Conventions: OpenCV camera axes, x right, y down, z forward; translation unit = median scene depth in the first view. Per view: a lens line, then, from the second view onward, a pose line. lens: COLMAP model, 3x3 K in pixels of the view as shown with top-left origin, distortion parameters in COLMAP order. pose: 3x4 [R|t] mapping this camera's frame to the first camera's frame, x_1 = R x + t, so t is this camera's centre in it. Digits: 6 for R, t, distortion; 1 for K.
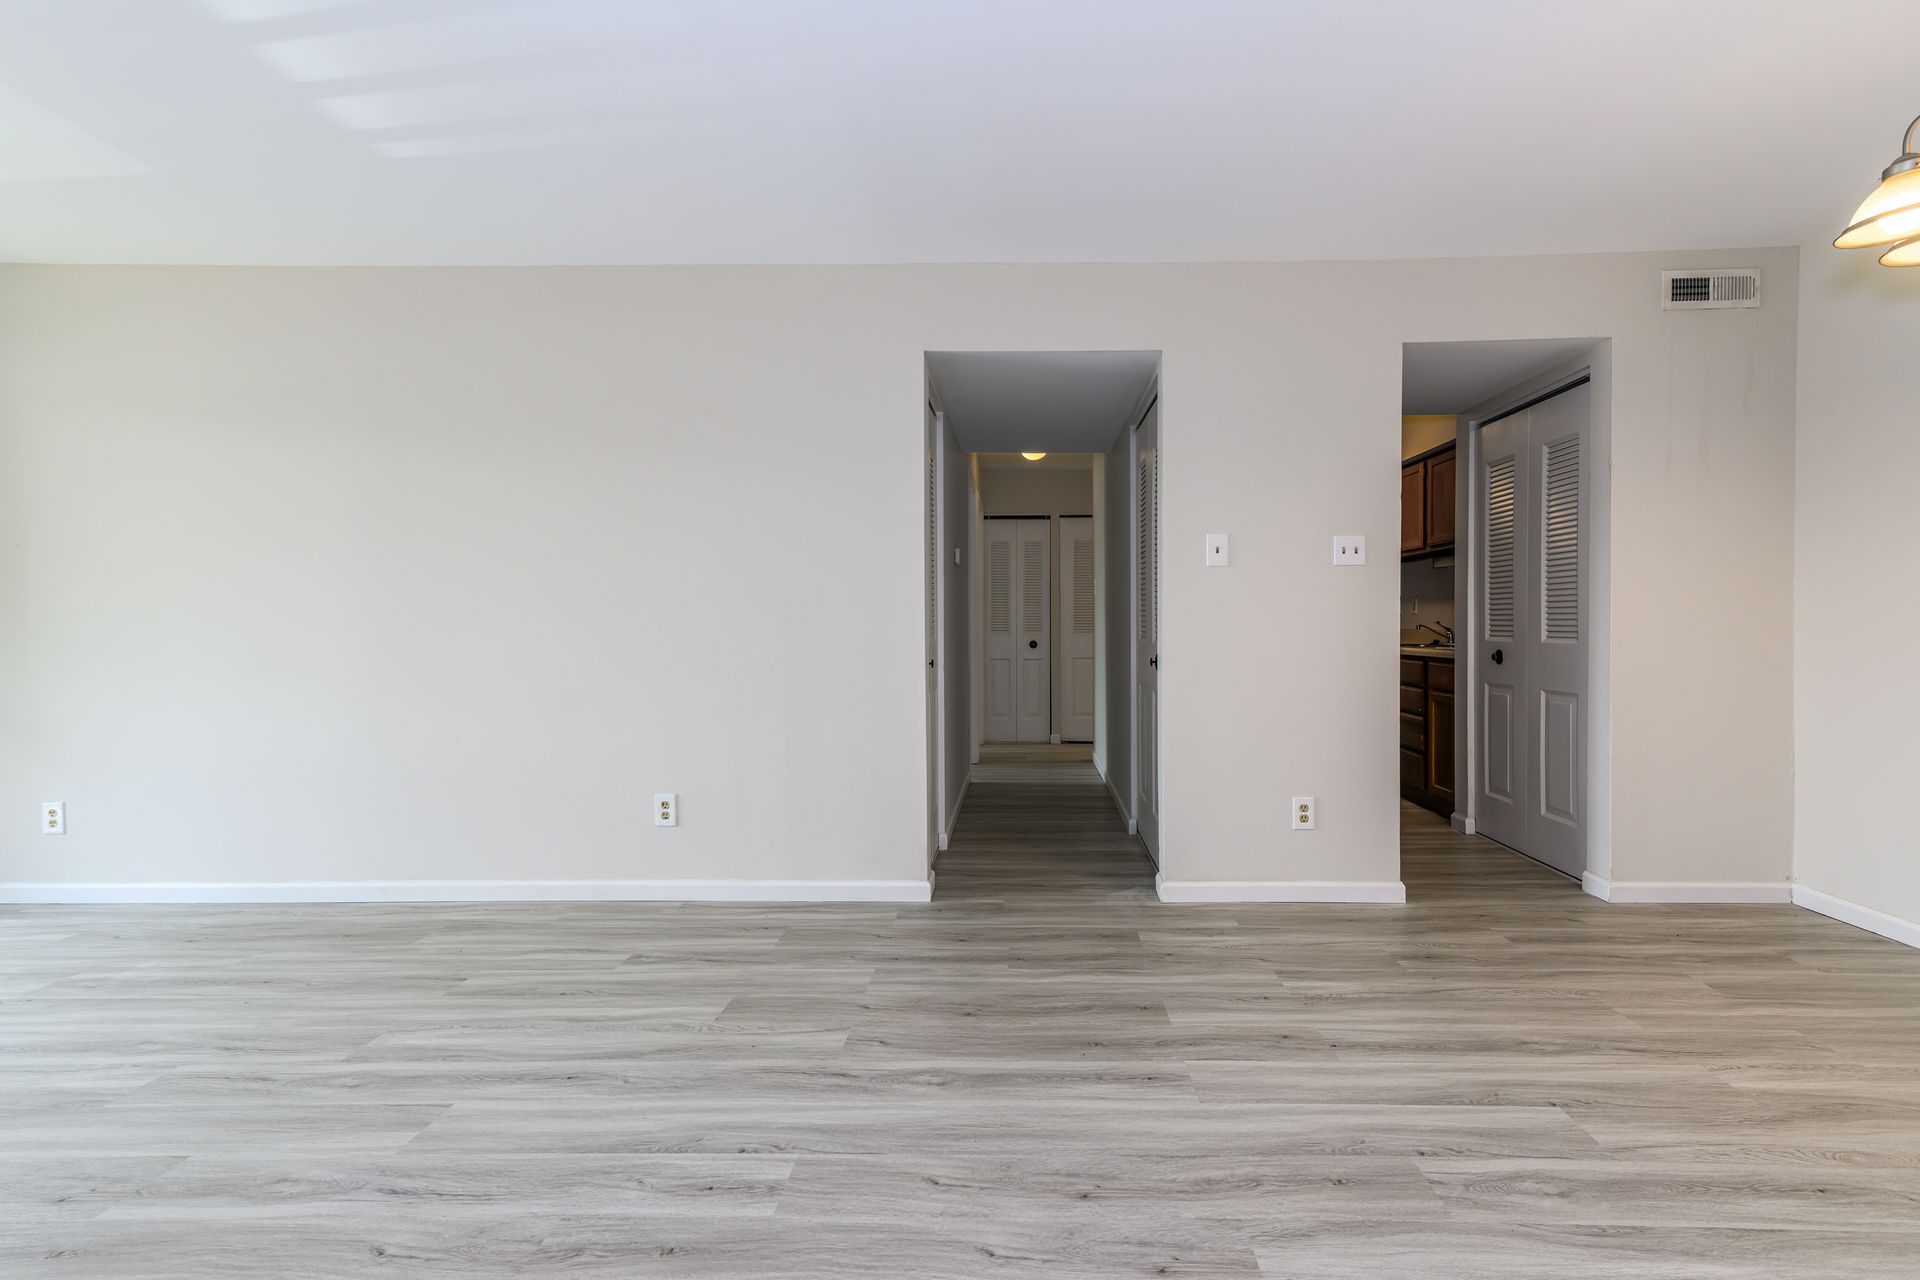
lens RADIAL K [[856.7, 0, 1036.2], [0, 856.7, 644.0], [0, 0, 1]] dist [0.005495, 0.001746]
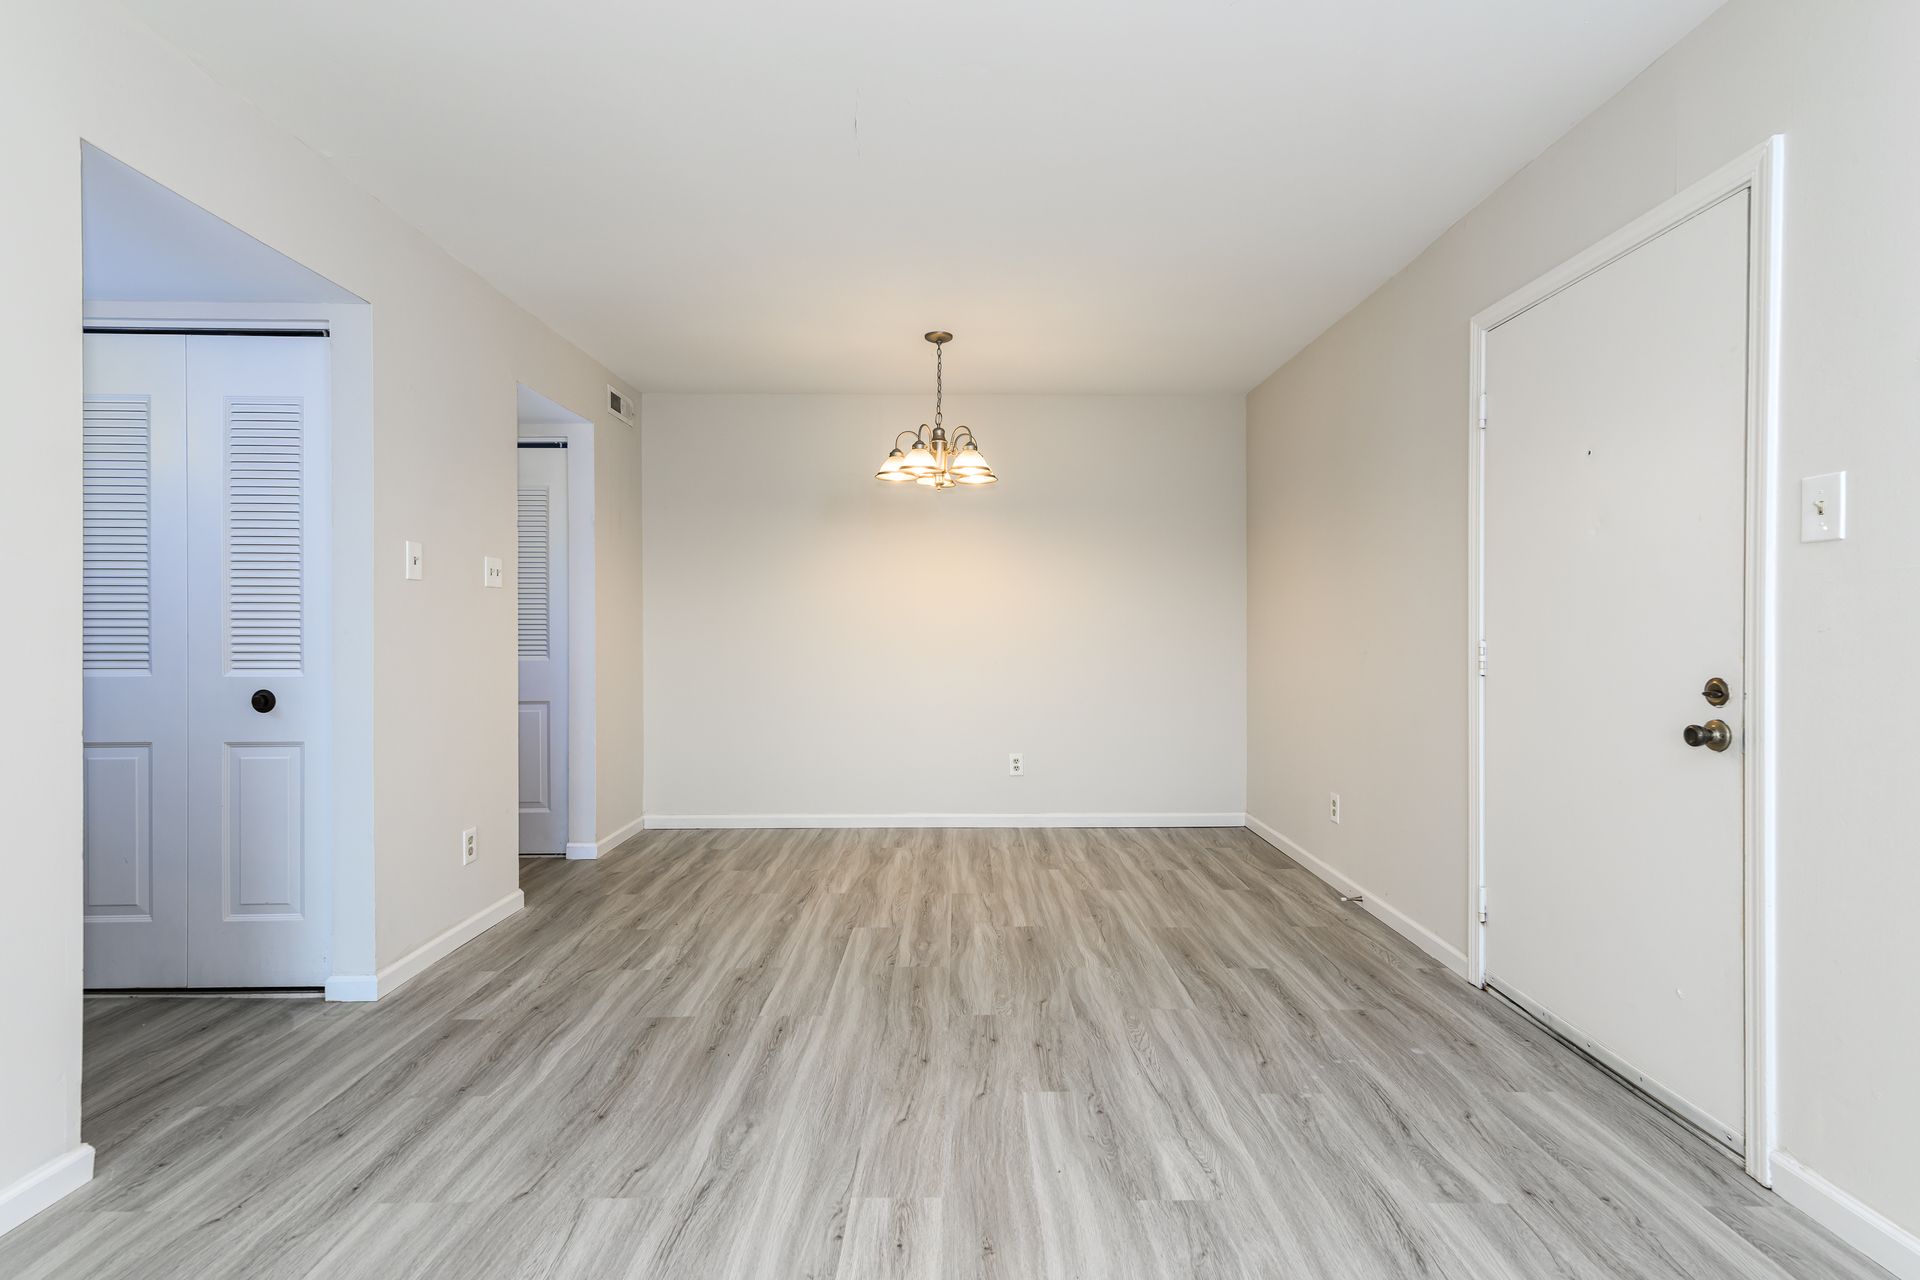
lens RADIAL K [[889.2, 0, 965.4], [0, 889.2, 632.4], [0, 0, 1]] dist [0.005230, 0.001013]
pose [[-0.008367, 0.003765, 0.999958, -0.975724], [0.025939, 0.999657, -0.003546, -0.029007], [-0.999629, 0.025909, -0.008462, 0.654827]]
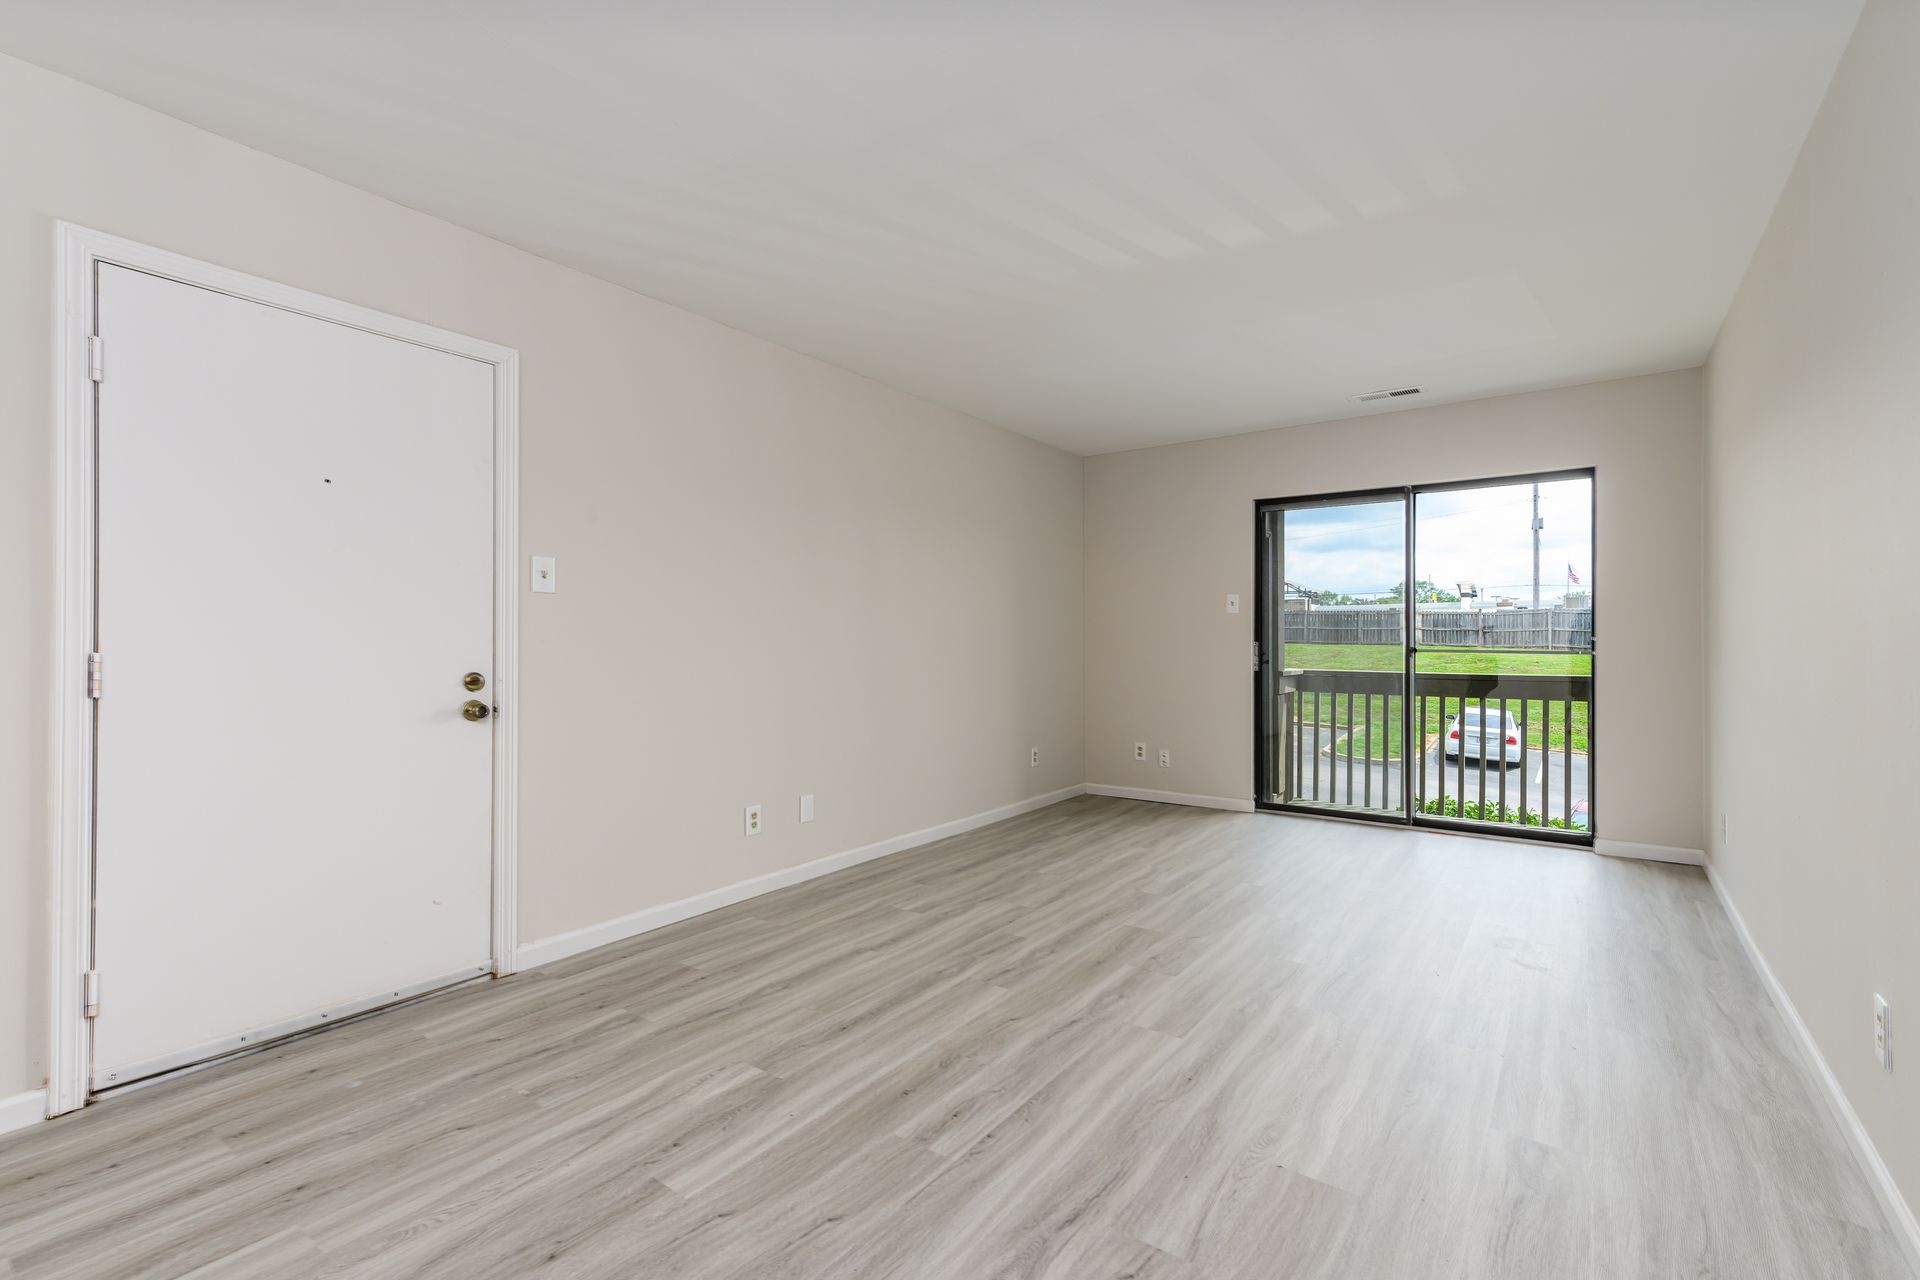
lens RADIAL K [[856.7, 0, 959.6], [0, 856.7, 644.6], [0, 0, 1]] dist [0.005495, 0.001746]
pose [[-0.598433, 0.008680, -0.801126, 0.427573], [-0.016626, 0.999591, 0.023250, -0.051388], [0.801000, 0.027234, -0.598044, 1.229206]]
